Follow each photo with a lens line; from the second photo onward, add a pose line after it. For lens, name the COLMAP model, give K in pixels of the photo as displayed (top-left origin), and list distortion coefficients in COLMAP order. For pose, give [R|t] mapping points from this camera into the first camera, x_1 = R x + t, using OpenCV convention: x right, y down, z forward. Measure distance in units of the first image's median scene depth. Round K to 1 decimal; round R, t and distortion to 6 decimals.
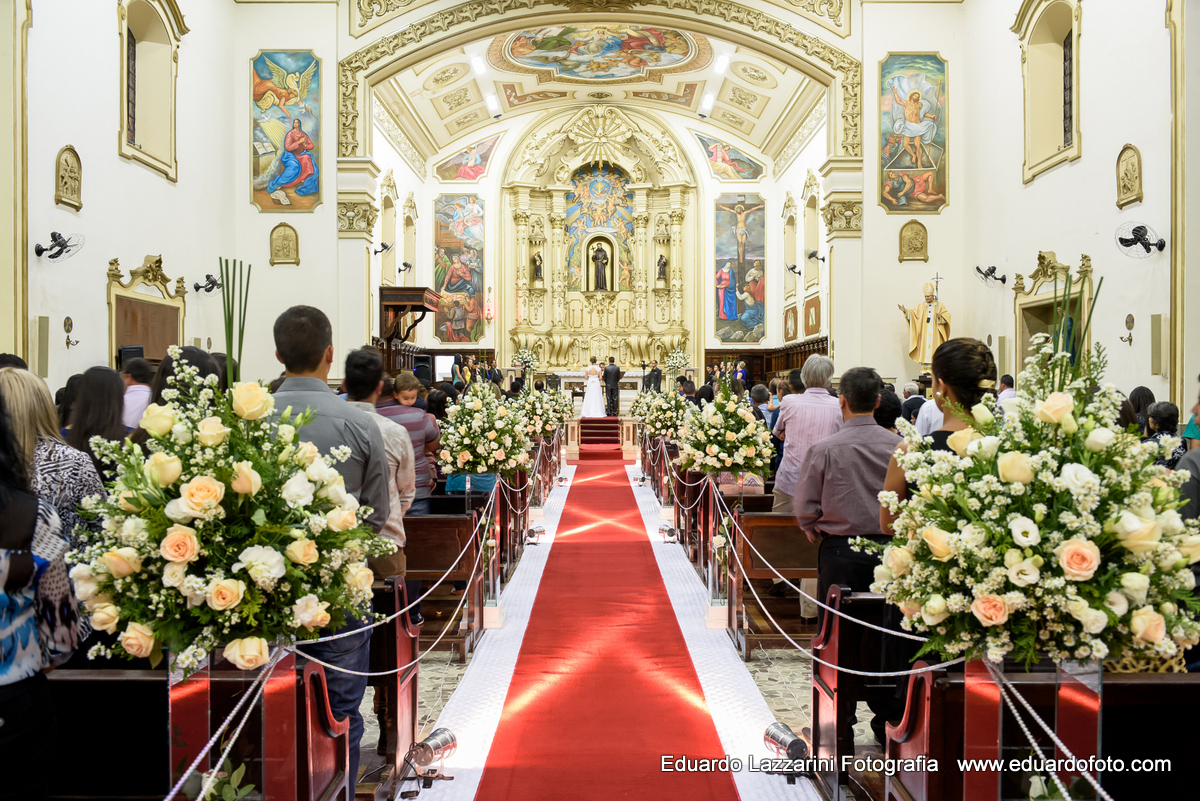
lens RADIAL K [[1060.7, 0, 616.1], [0, 1060.7, 400.5], [0, 0, 1]] dist [-0.003428, -0.002904]
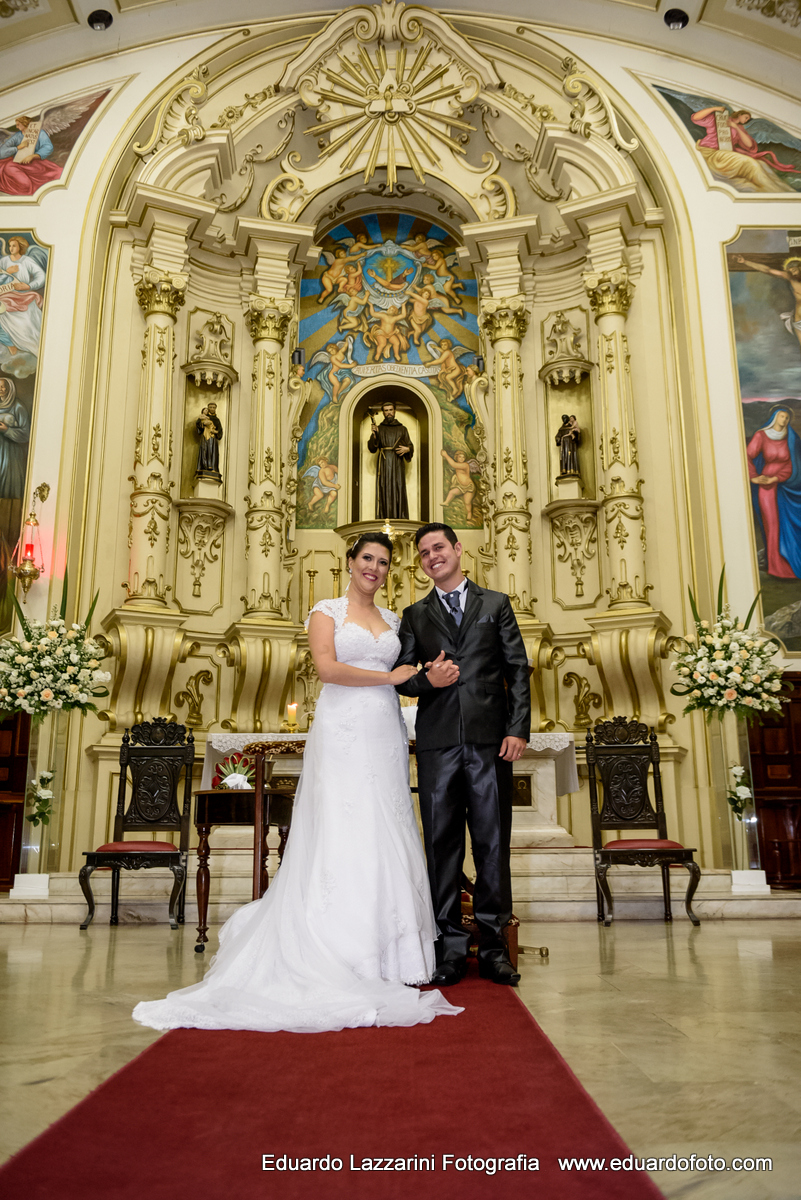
lens RADIAL K [[1060.7, 0, 401.9], [0, 1060.7, 570.2], [0, 0, 1]] dist [-0.003428, -0.002904]
pose [[0.999893, -0.006620, -0.013065, -0.007135], [0.003195, 0.969138, -0.246499, -0.002285], [0.014293, 0.246431, 0.969055, 0.688176]]
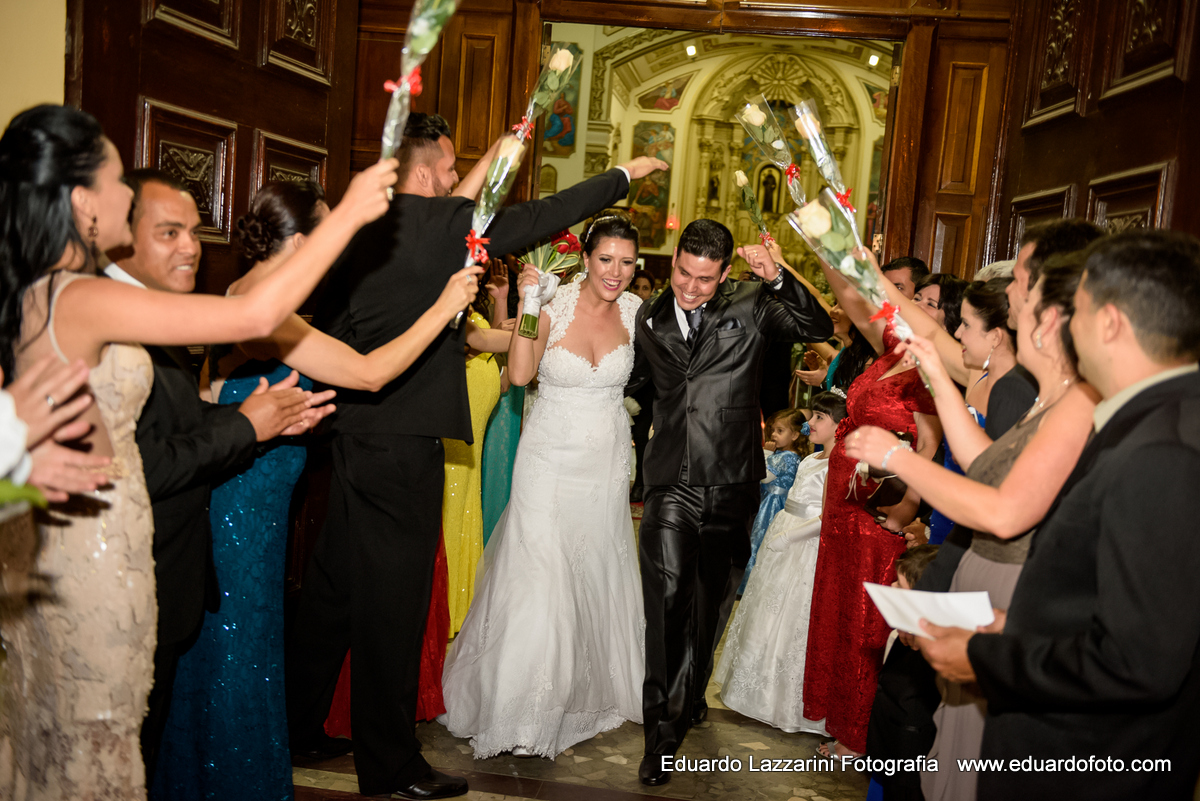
lens RADIAL K [[1382.8, 0, 600.0], [0, 1382.8, 400.5], [0, 0, 1]] dist [0.087300, -0.007786]
pose [[0.987021, 0.095943, -0.128781, 0.020837], [-0.086904, 0.993459, 0.074076, 0.005267], [0.135046, -0.061923, 0.988903, -0.558115]]
